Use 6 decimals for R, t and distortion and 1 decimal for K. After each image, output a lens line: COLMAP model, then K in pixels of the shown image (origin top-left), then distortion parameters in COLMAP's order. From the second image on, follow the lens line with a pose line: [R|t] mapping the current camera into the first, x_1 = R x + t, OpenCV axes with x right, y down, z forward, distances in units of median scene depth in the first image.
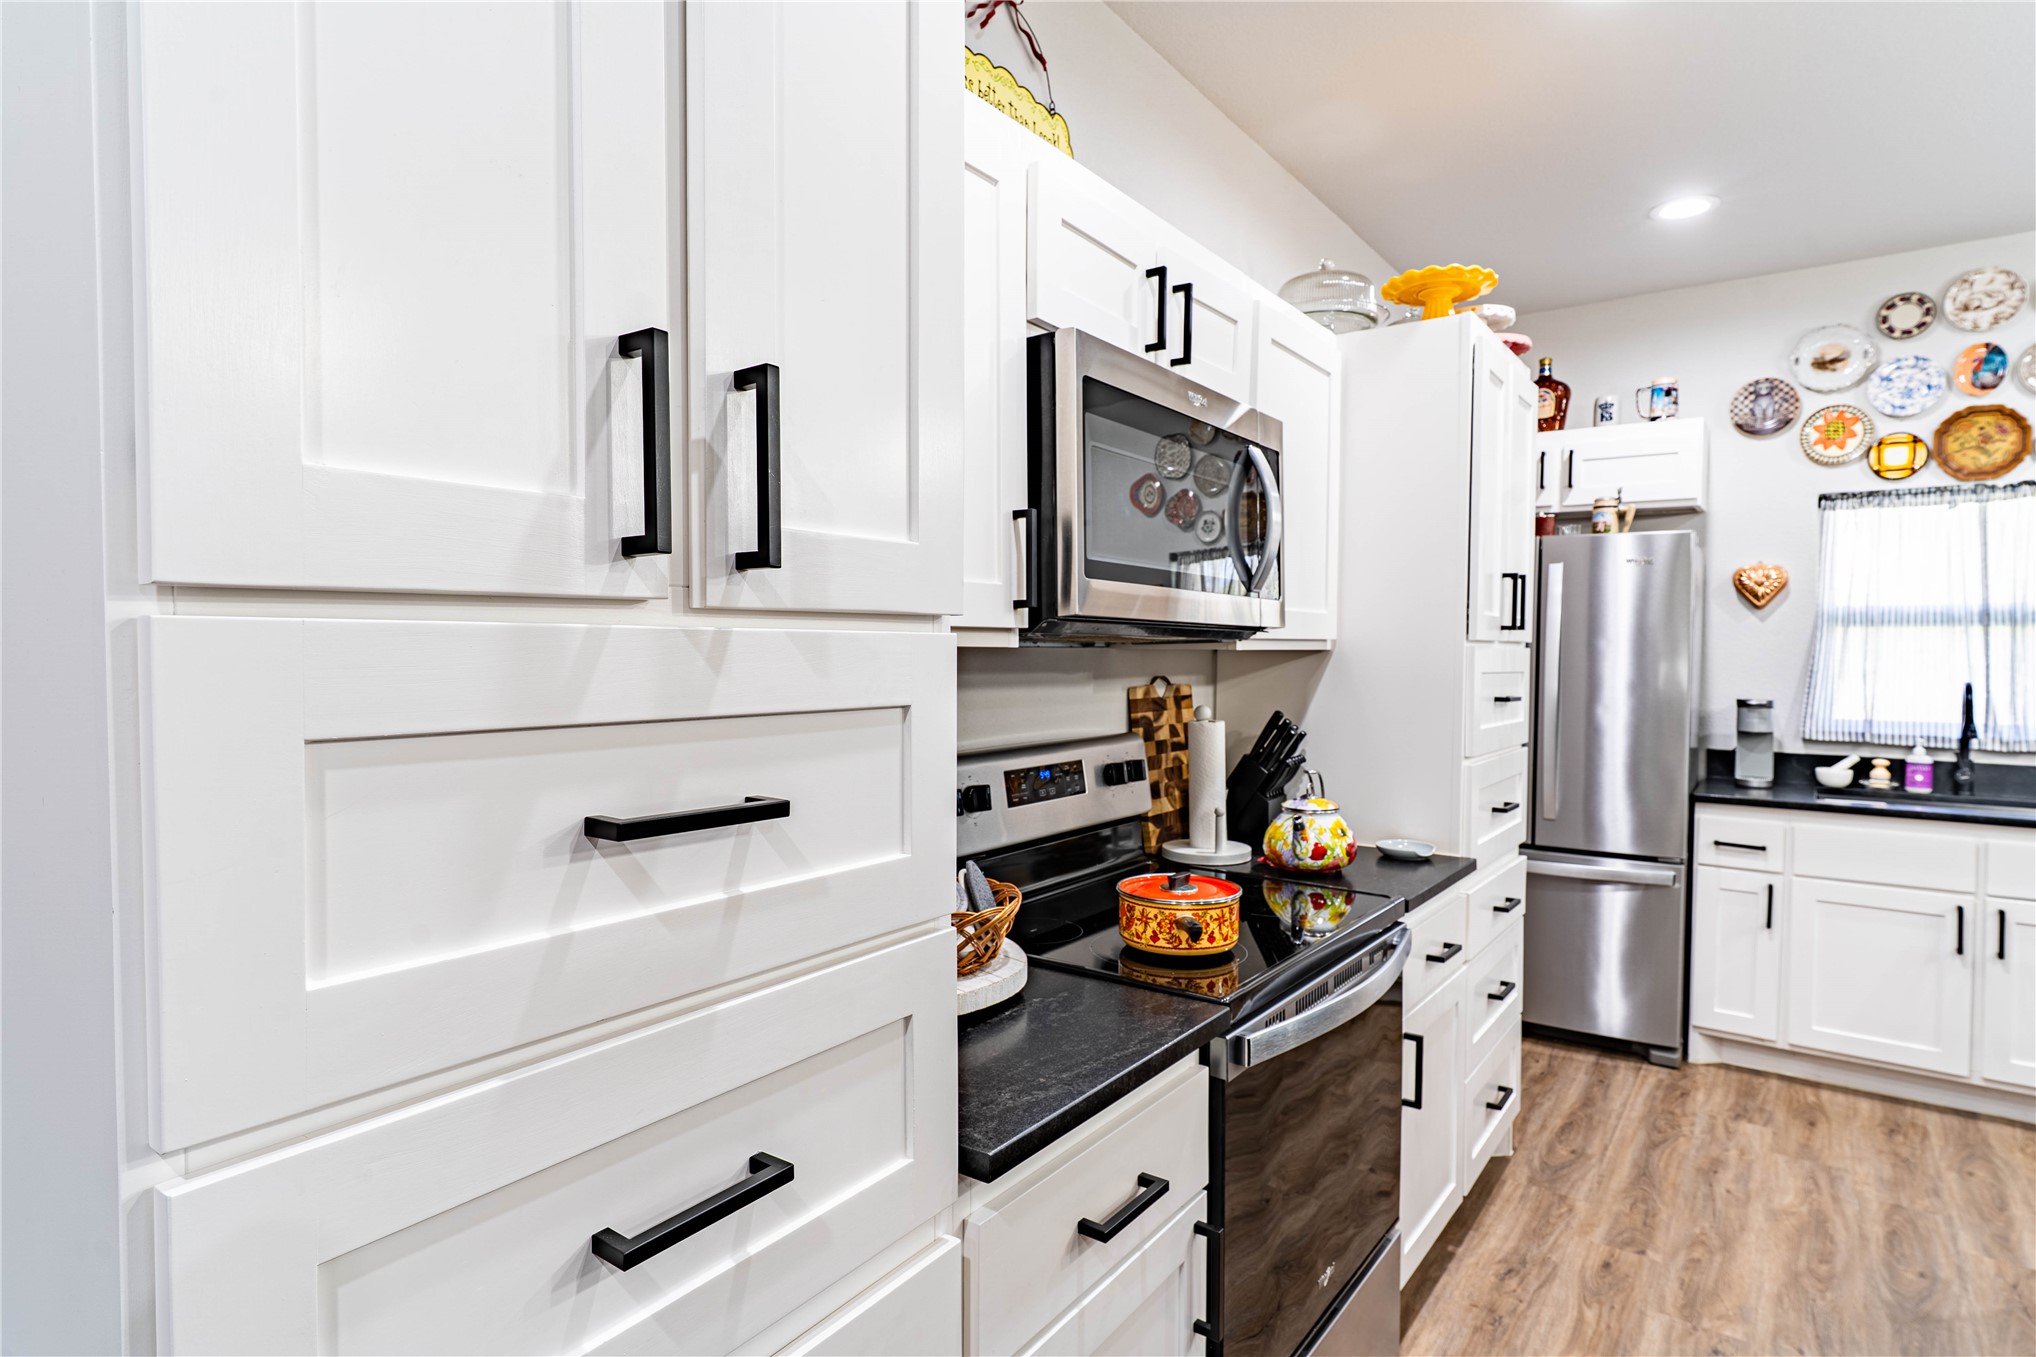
lens RADIAL K [[1077.6, 0, 1015.7], [0, 1077.6, 673.8], [0, 0, 1]] dist [0.001876, 0.001736]
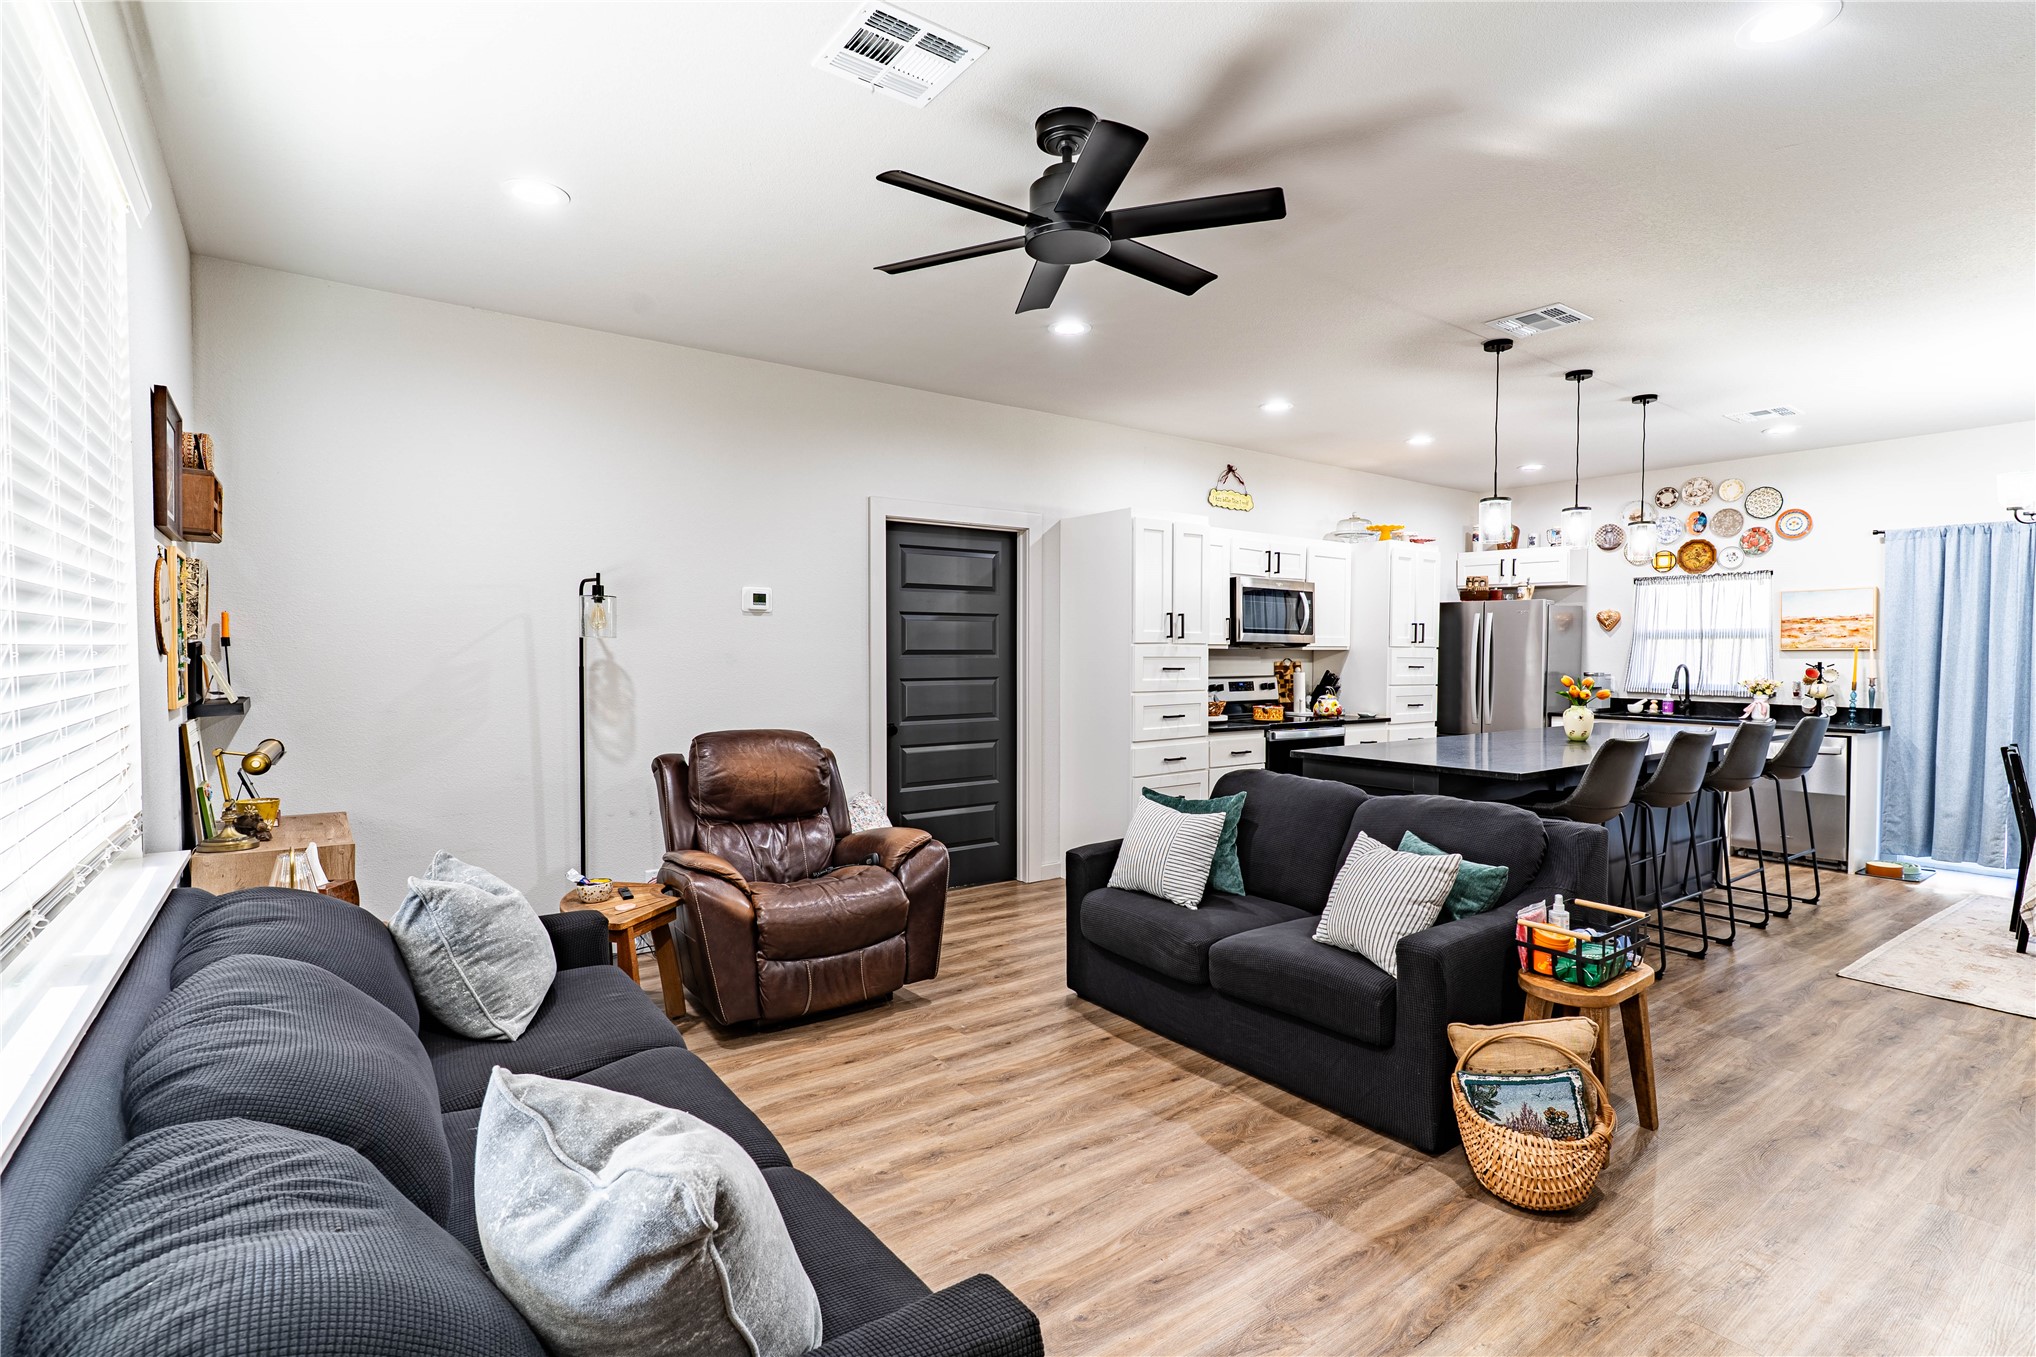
lens RADIAL K [[965.8, 0, 1016.3], [0, 965.8, 673.5], [0, 0, 1]] dist [0.001073, -0.000040]
pose [[0.954794, 0.005653, -0.297215, 0.150573], [-0.006303, 0.999979, -0.001228, 0.037126], [0.297202, 0.003046, 0.954810, -1.291142]]
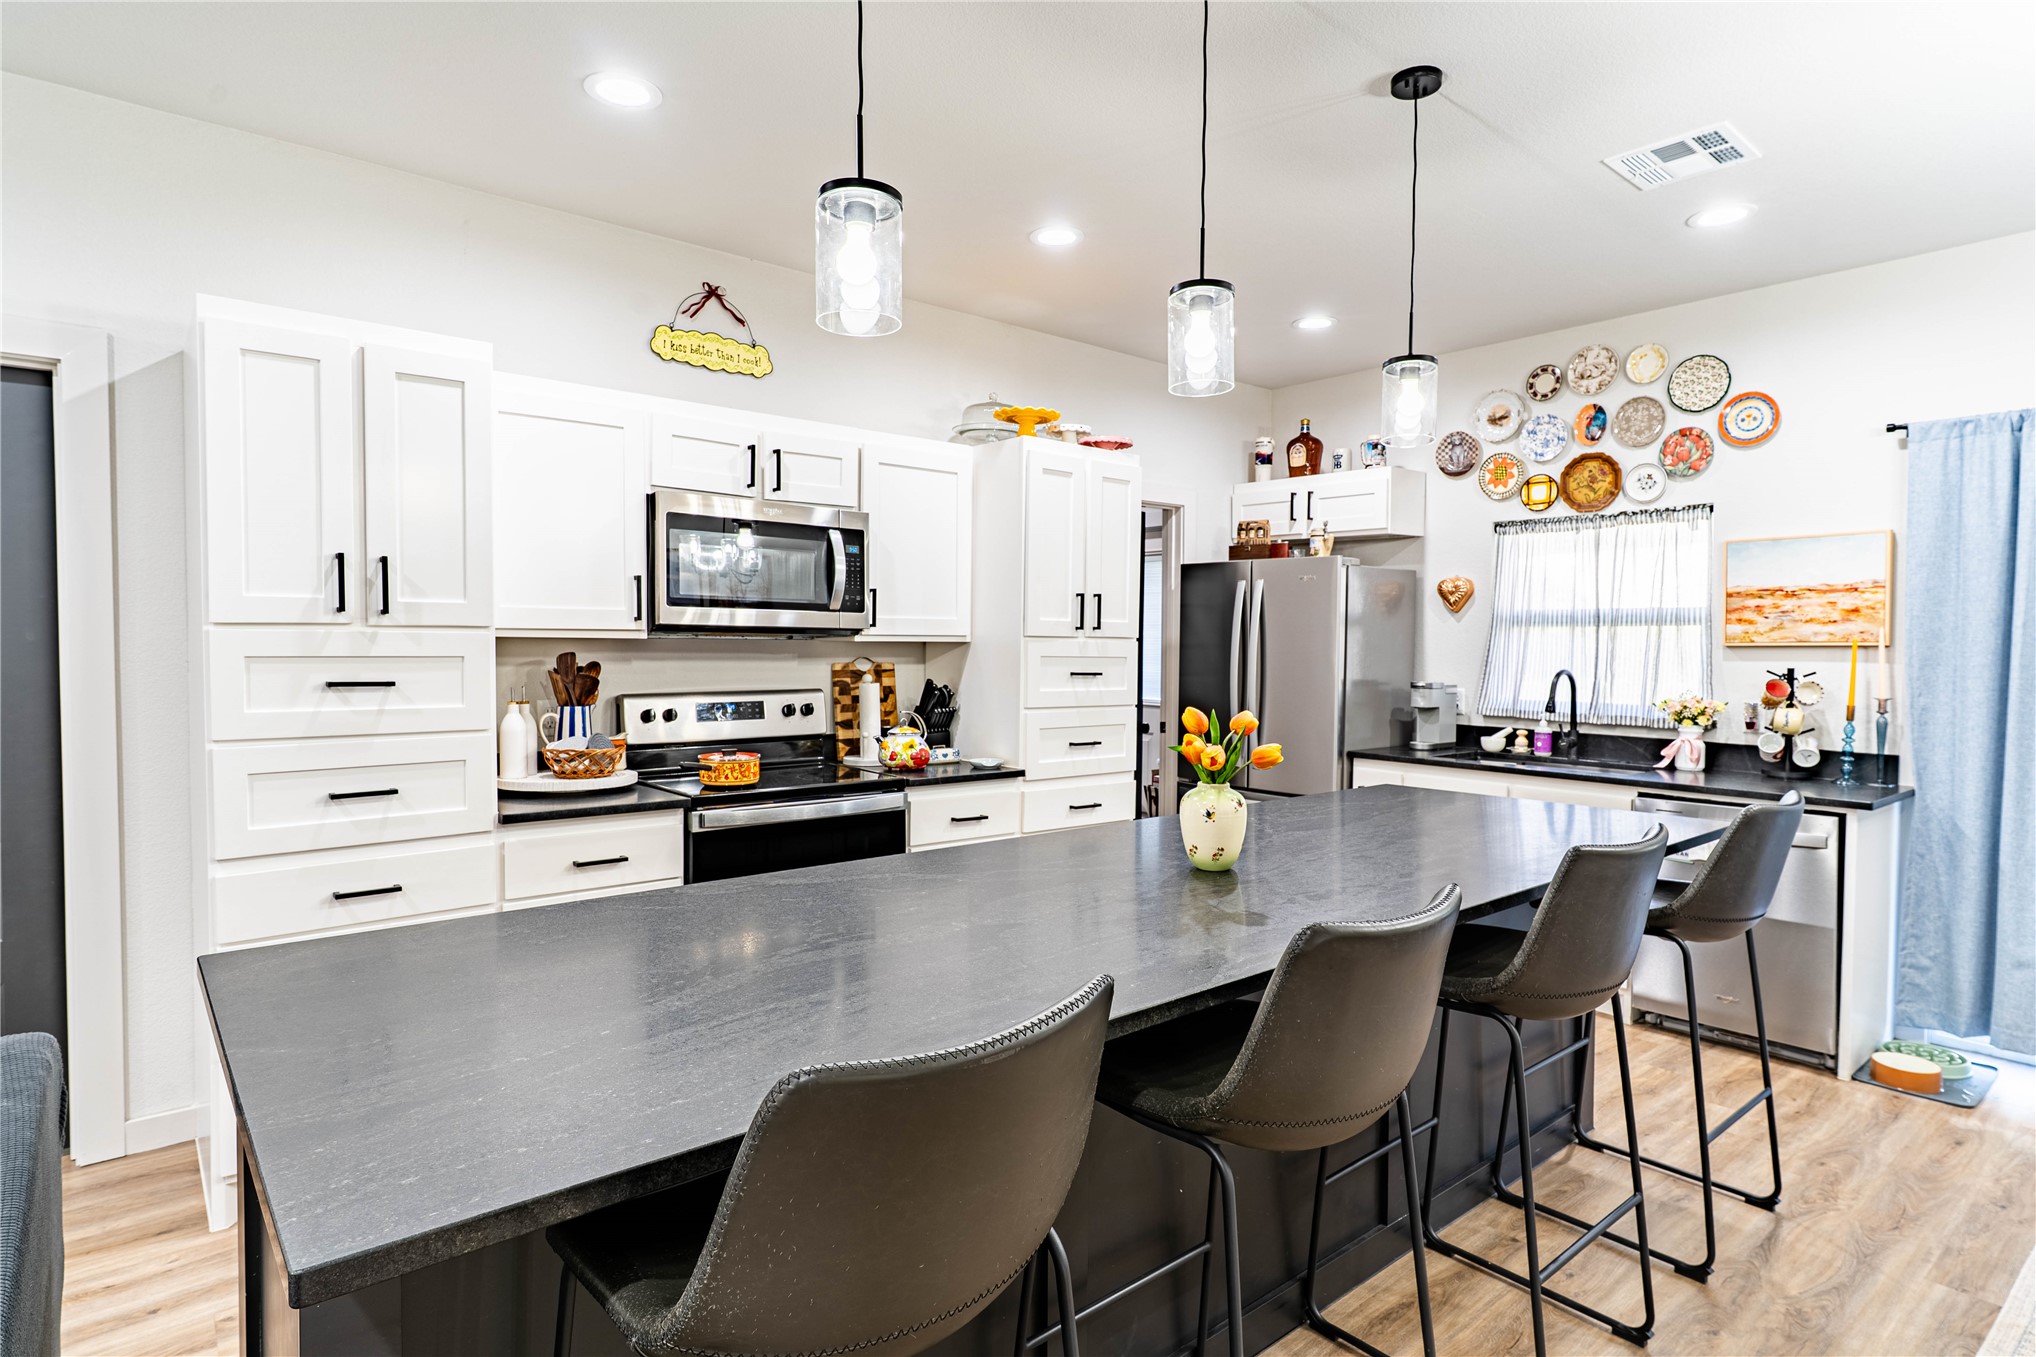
lens RADIAL K [[1077.6, 0, 1015.7], [0, 1077.6, 673.8], [0, 0, 1]] dist [0.001876, 0.001736]
pose [[0.971765, 0.010050, -0.235737, 0.531237], [-0.009272, 0.999947, 0.004410, 0.012633], [0.235769, -0.002100, 0.971807, -0.394289]]
